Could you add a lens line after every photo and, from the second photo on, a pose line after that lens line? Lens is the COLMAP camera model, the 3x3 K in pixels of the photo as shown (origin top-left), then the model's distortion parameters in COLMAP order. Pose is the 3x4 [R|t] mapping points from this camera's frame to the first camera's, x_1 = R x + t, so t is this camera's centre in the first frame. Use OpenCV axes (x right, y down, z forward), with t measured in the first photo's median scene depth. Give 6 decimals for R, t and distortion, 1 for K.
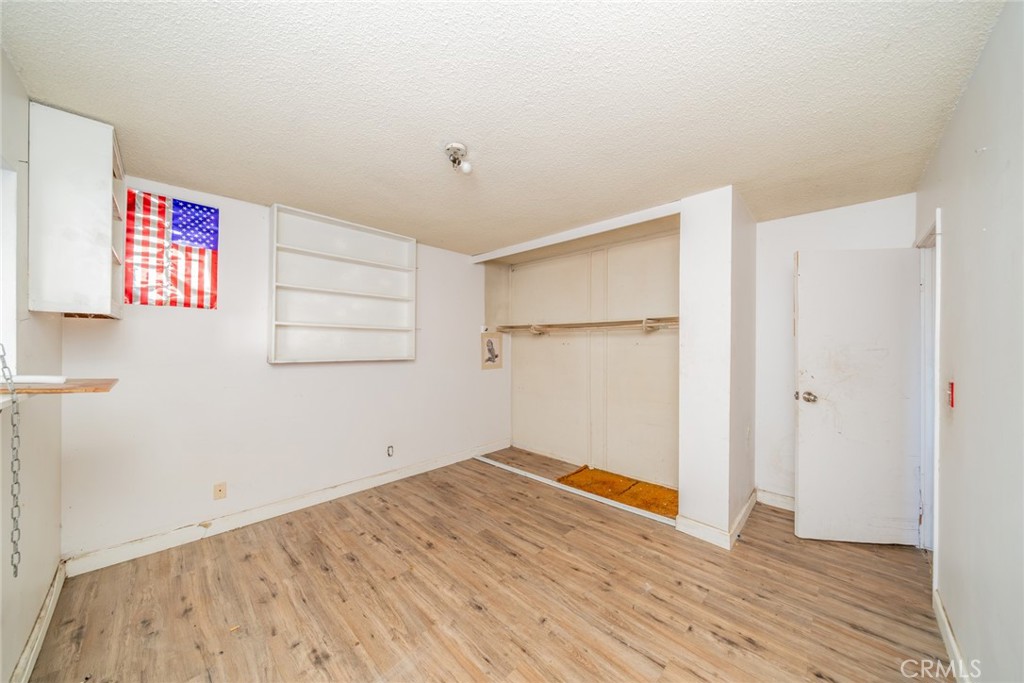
lens RADIAL K [[348.6, 0, 510.9], [0, 348.6, 343.2], [0, 0, 1]] dist [-0.006616, 0.000227]
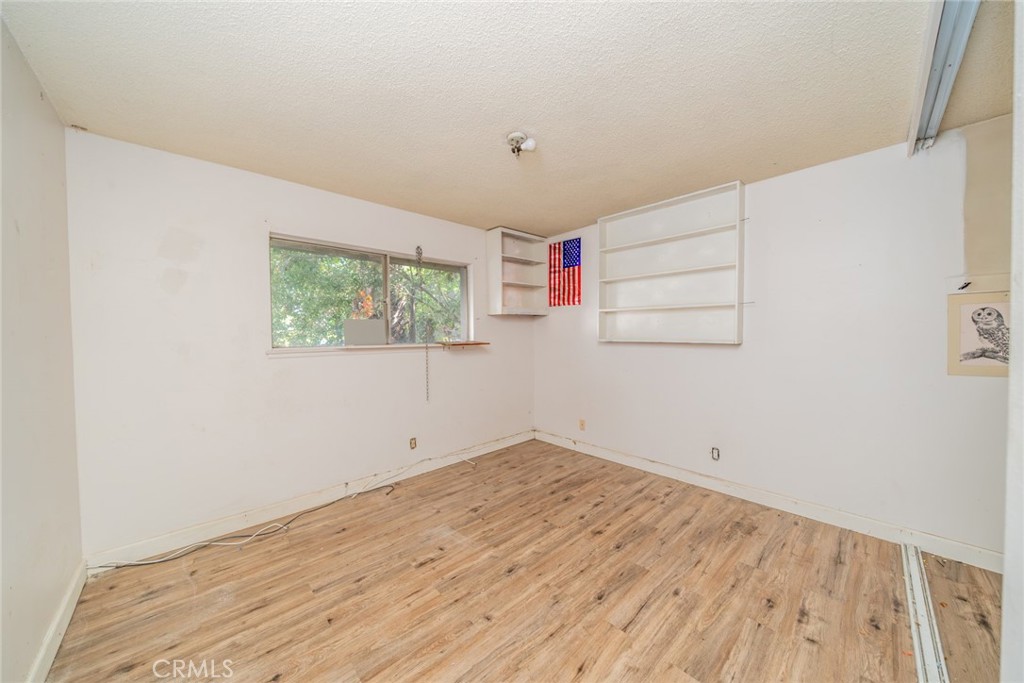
lens RADIAL K [[348.6, 0, 510.9], [0, 348.6, 343.2], [0, 0, 1]] dist [-0.006616, 0.000227]
pose [[-0.045725, 0.024004, -0.998666, 0.708373], [0.008131, 0.999687, 0.023657, 0.032969], [0.998921, -0.007038, -0.045906, 0.789006]]
